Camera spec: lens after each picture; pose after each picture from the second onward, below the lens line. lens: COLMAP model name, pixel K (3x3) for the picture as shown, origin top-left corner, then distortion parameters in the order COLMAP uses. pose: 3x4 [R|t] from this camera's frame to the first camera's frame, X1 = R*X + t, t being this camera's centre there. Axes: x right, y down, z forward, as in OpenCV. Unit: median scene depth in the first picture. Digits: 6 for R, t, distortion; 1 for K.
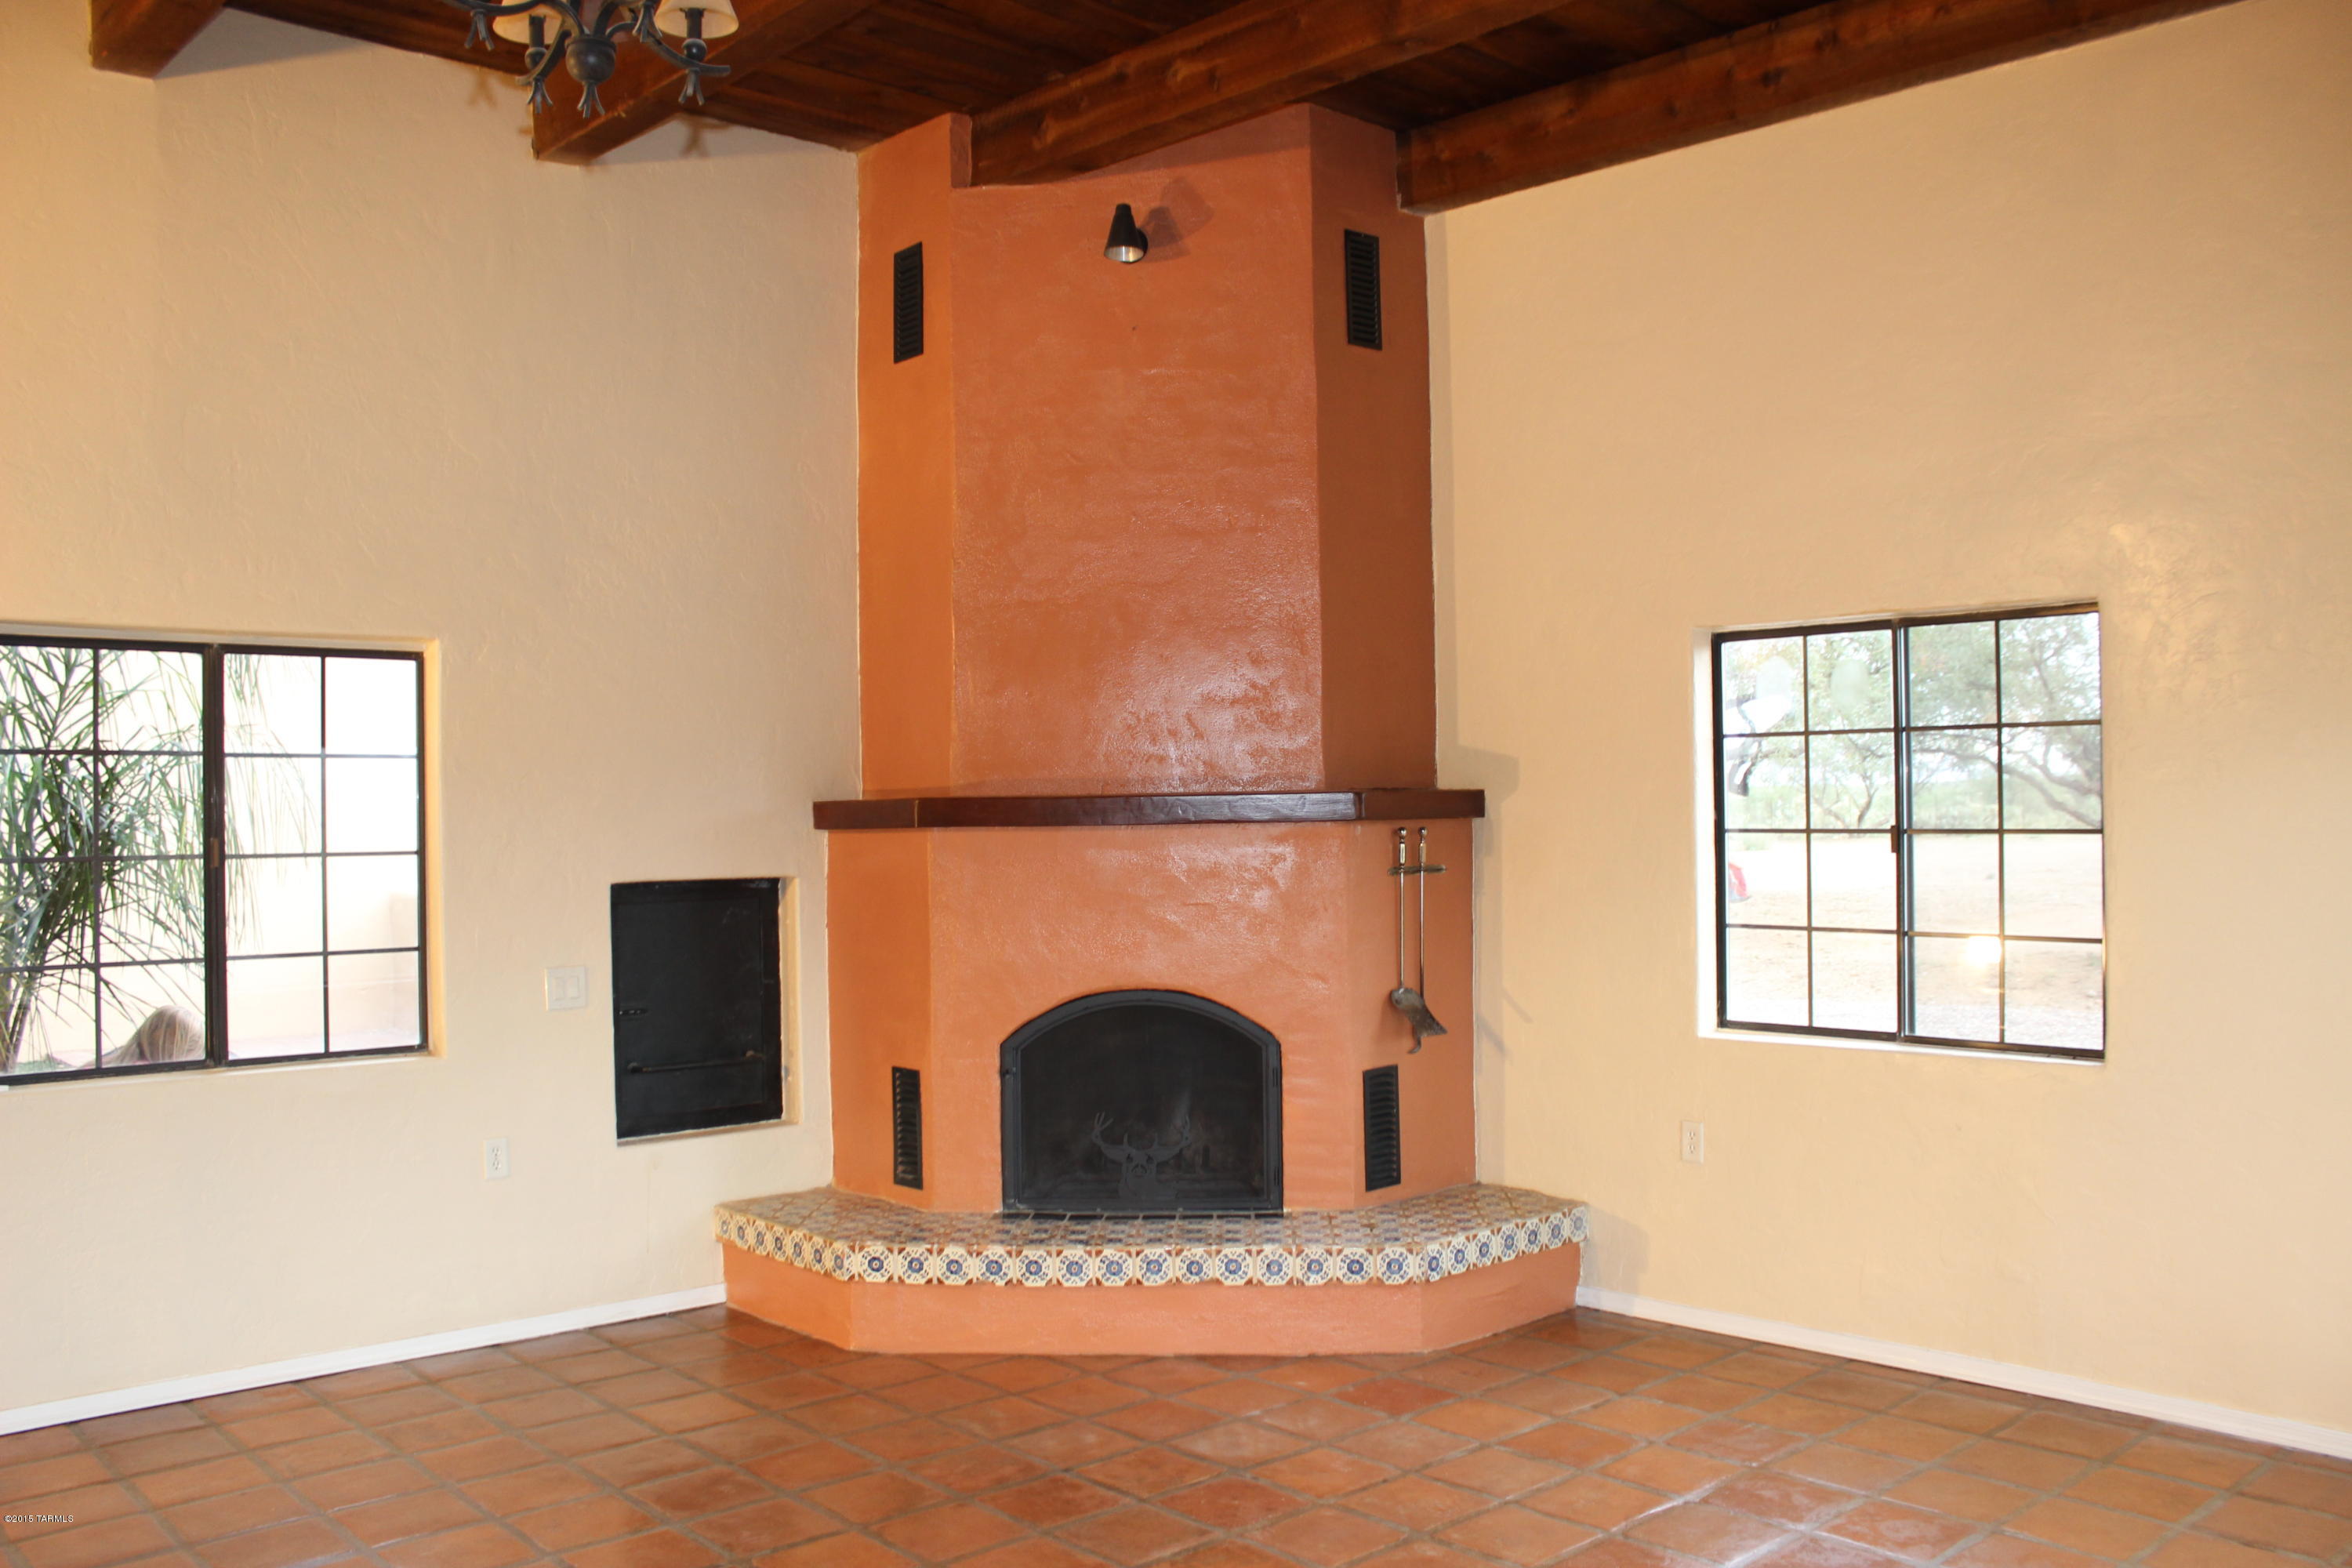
lens RADIAL K [[1941.3, 0, 1176.0], [0, 1941.3, 784.0], [0, 0, 1]] dist [-0.166759, 0.145721]
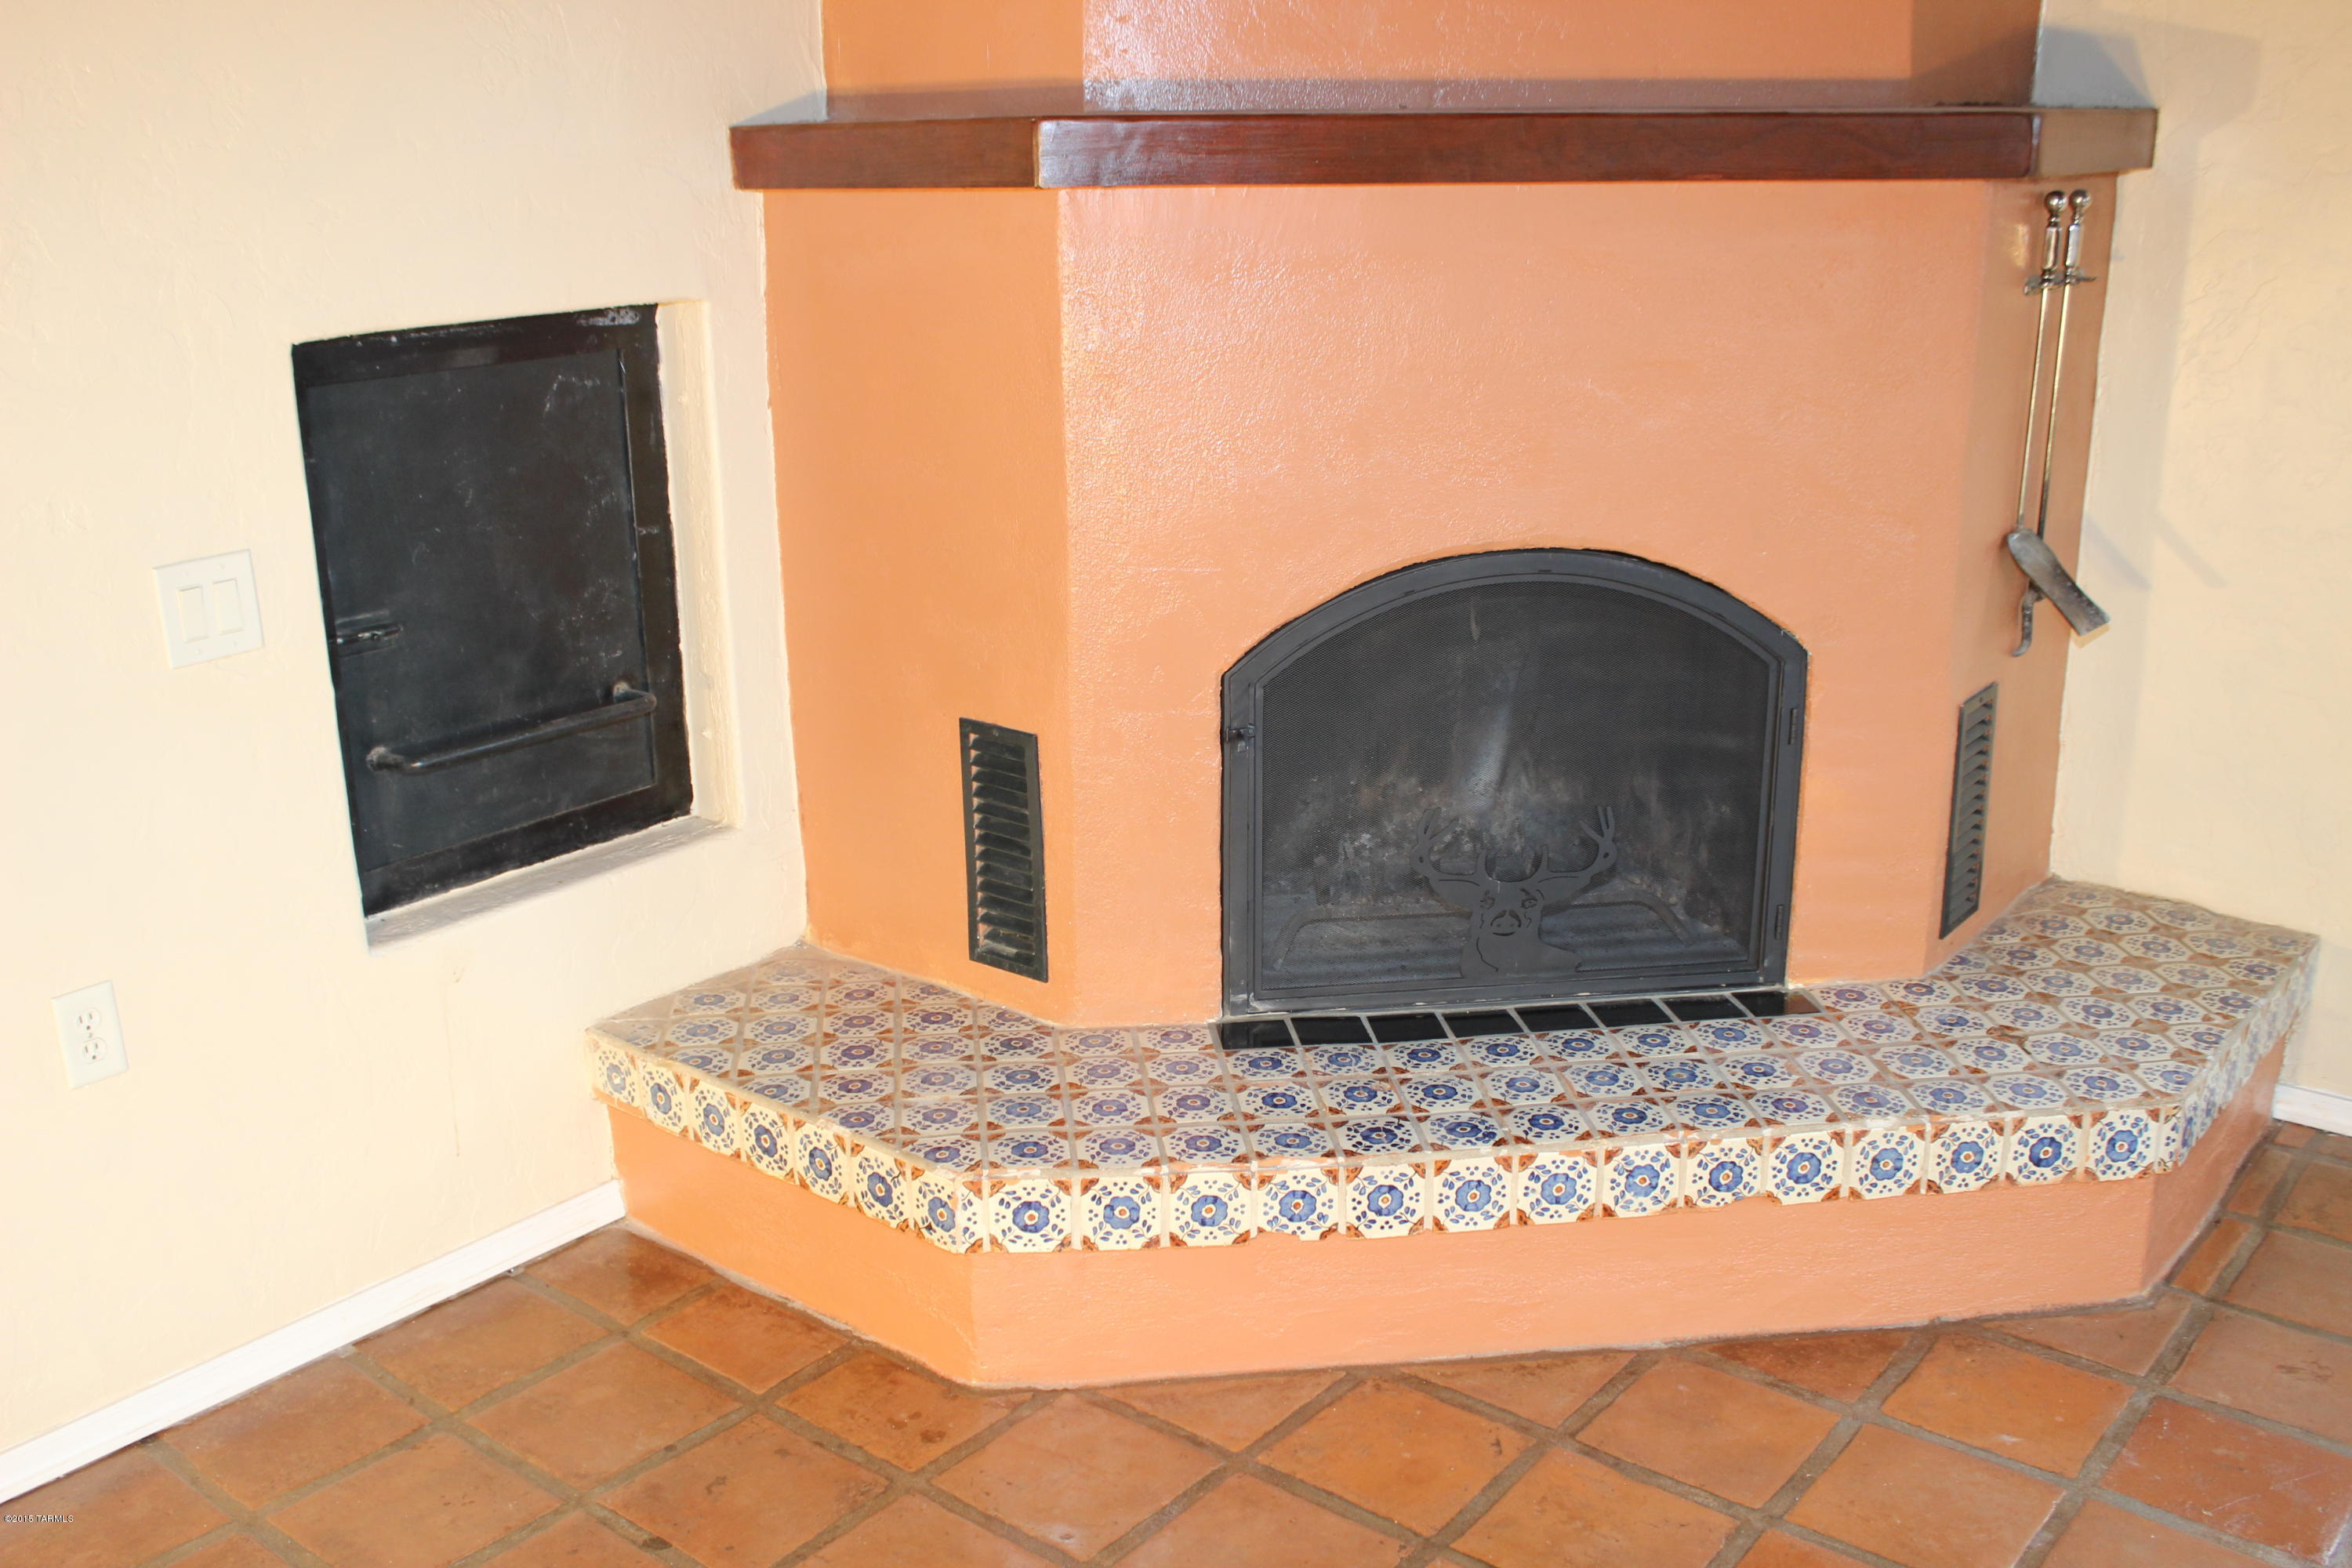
lens RADIAL K [[2211.8, 0, 1176.0], [0, 2211.8, 784.0], [0, 0, 1]] dist [-0.095660, 0.003402]
pose [[0.988105, -0.045184, 0.146992, -0.180991], [-0.002643, 0.950728, 0.310014, -0.002737], [-0.153758, -0.306715, 0.939300, 0.509352]]
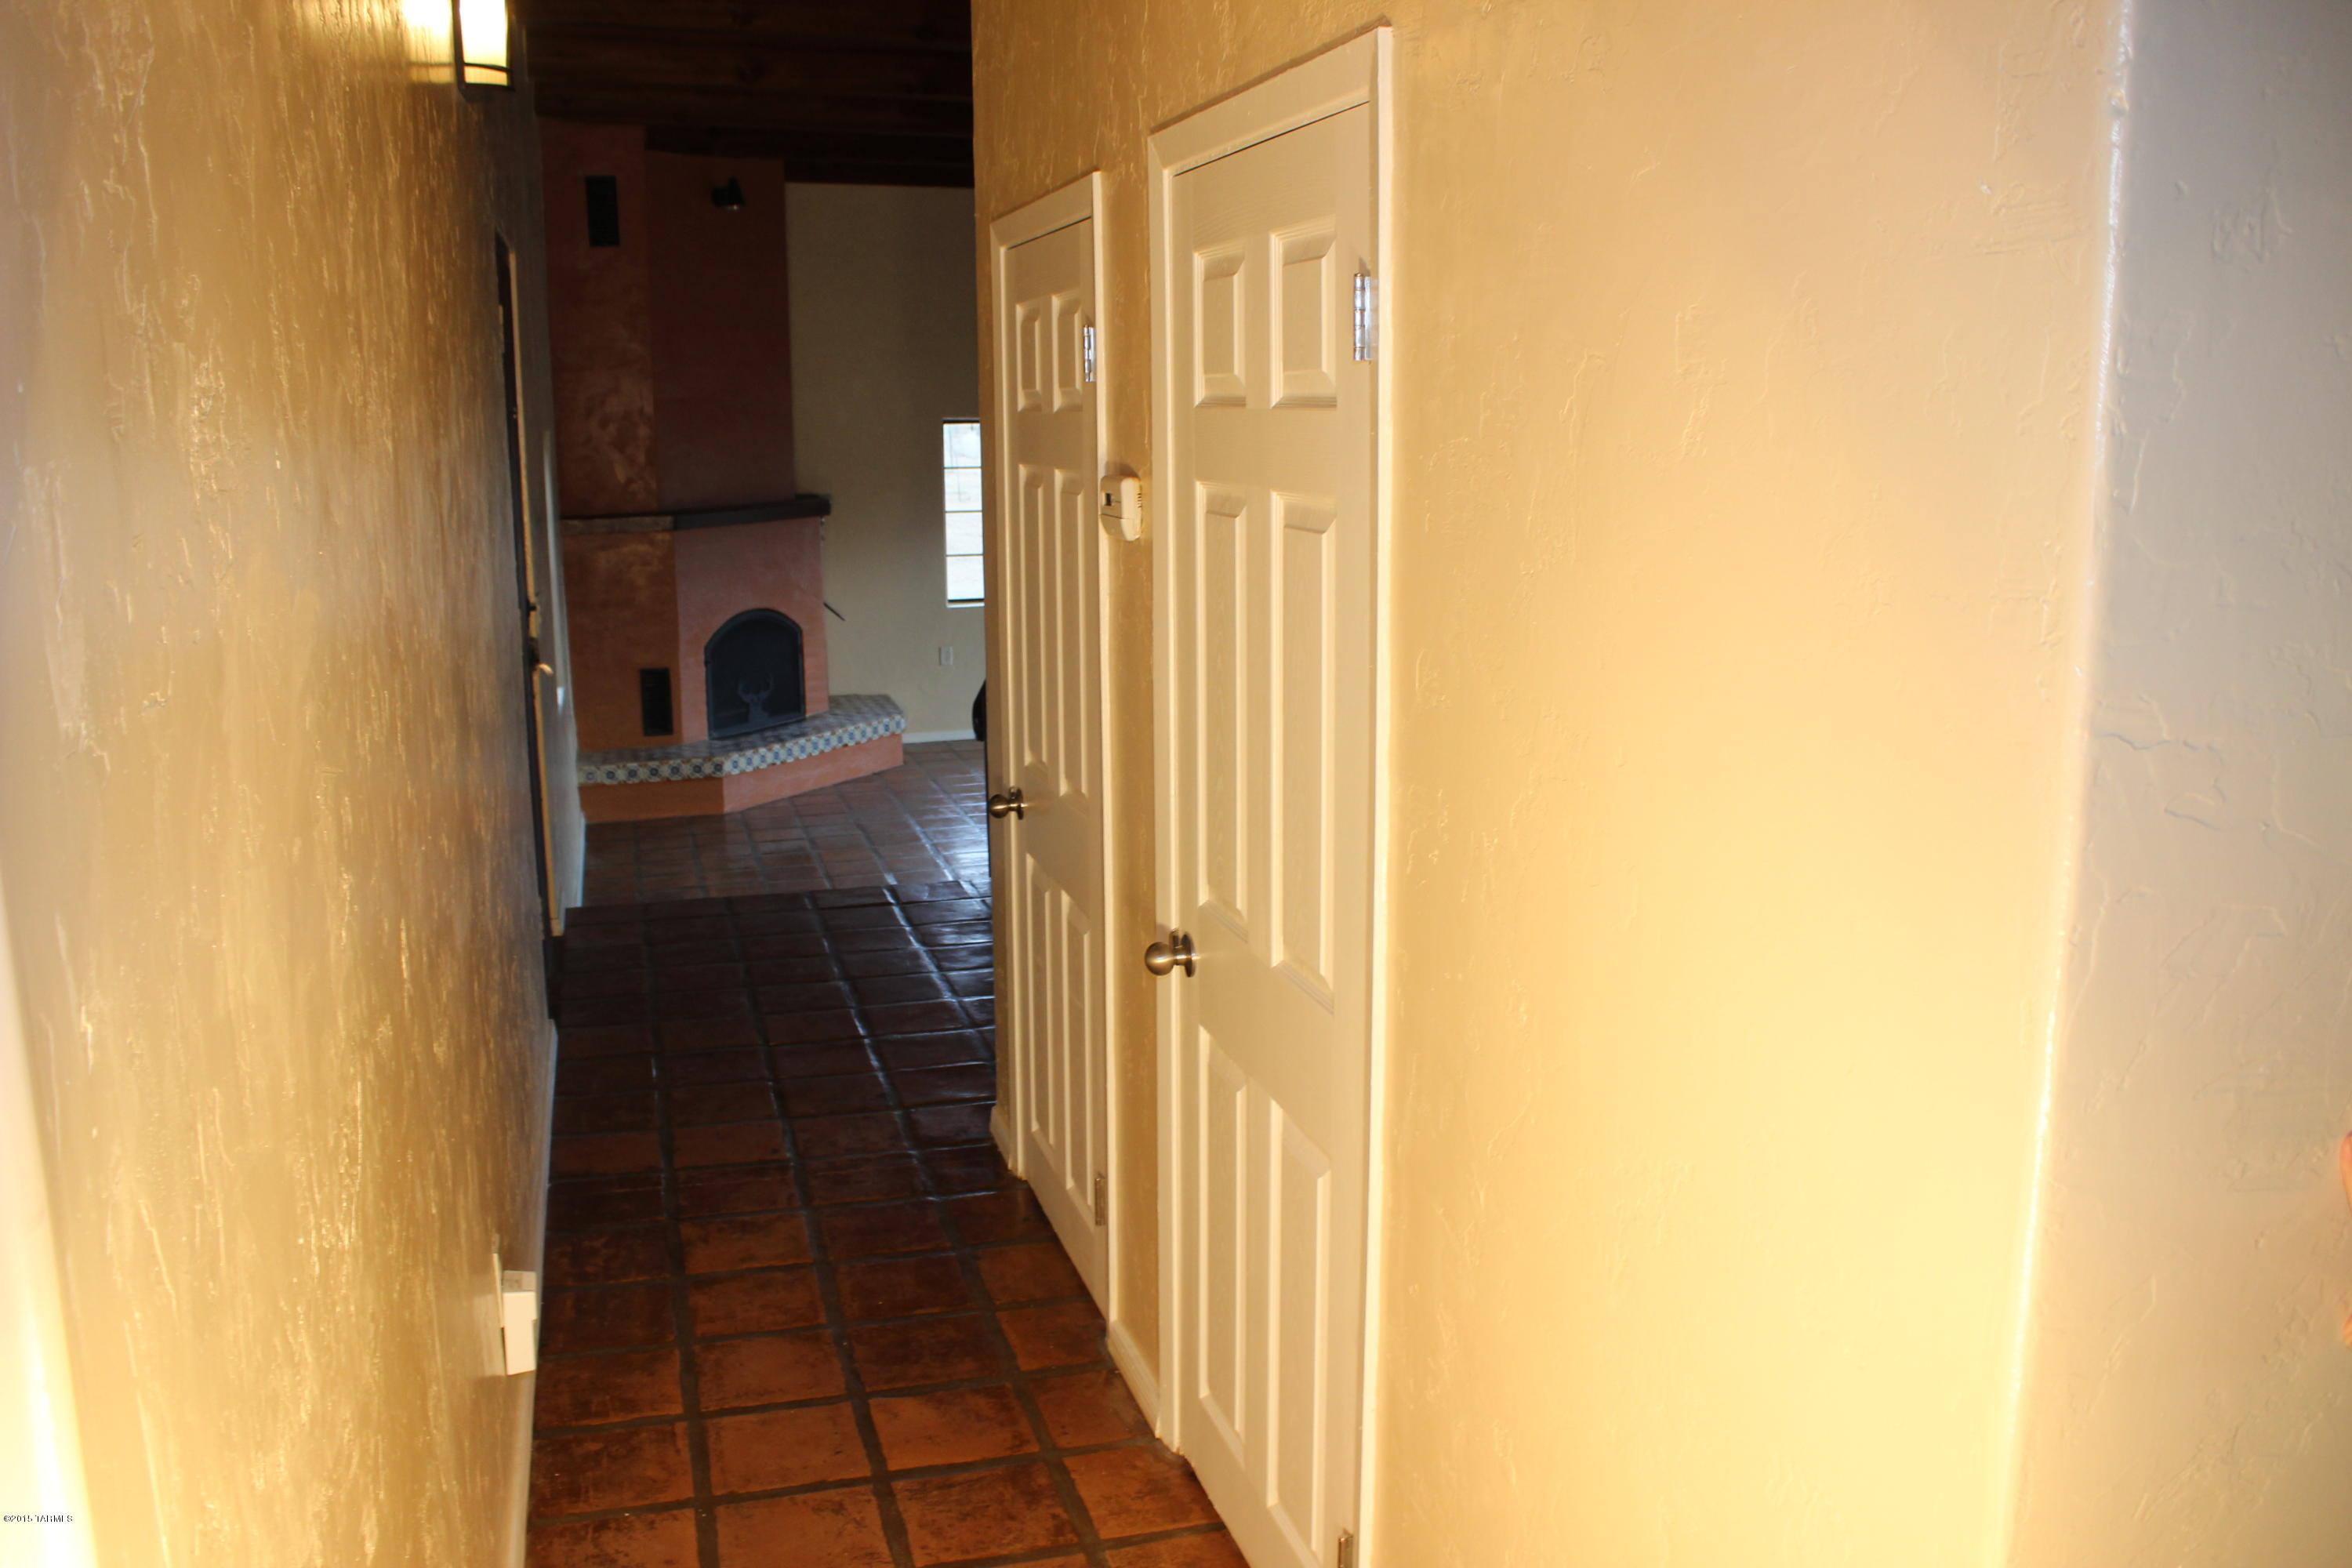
lens RADIAL K [[1941.3, 0, 1176.0], [0, 1941.3, 784.0], [0, 0, 1]] dist [-0.166759, 0.145721]
pose [[0.437180, -0.164843, 0.884138, -1.535942], [-0.007331, 0.982374, 0.186783, -0.081897], [-0.899344, -0.088140, 0.428266, -0.191121]]
